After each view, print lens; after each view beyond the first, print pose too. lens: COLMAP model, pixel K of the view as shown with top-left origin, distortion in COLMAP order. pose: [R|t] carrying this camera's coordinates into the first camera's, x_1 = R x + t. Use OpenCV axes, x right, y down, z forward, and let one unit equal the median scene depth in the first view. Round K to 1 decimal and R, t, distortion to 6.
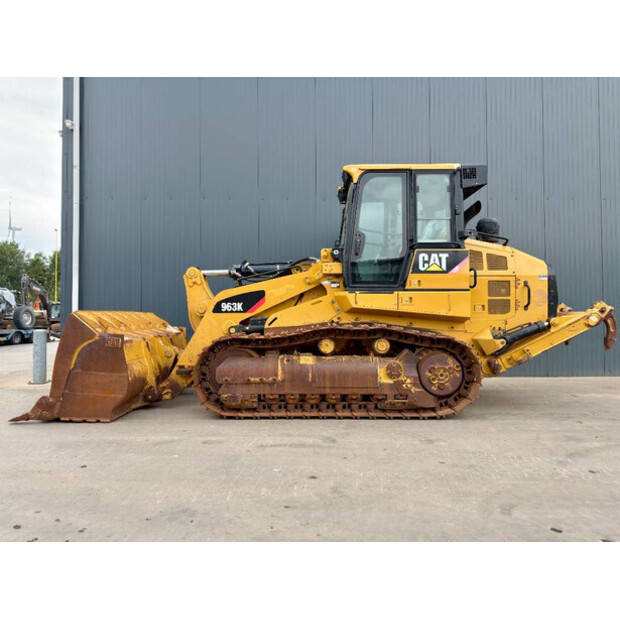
lens RADIAL K [[449.4, 0, 310.0], [0, 449.4, 310.0], [0, 0, 1]] dist [0.065440, -0.004046]
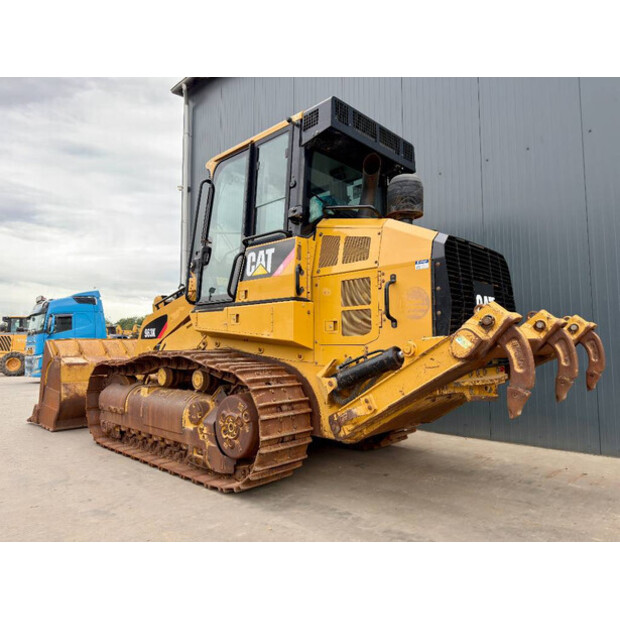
lens RADIAL K [[449.4, 0, 310.0], [0, 449.4, 310.0], [0, 0, 1]] dist [0.065440, -0.004046]
pose [[0.713132, -0.056748, -0.698729, 0.811309], [0.019057, 0.997919, -0.061597, 0.011650], [0.700770, 0.030611, 0.712730, 0.559560]]
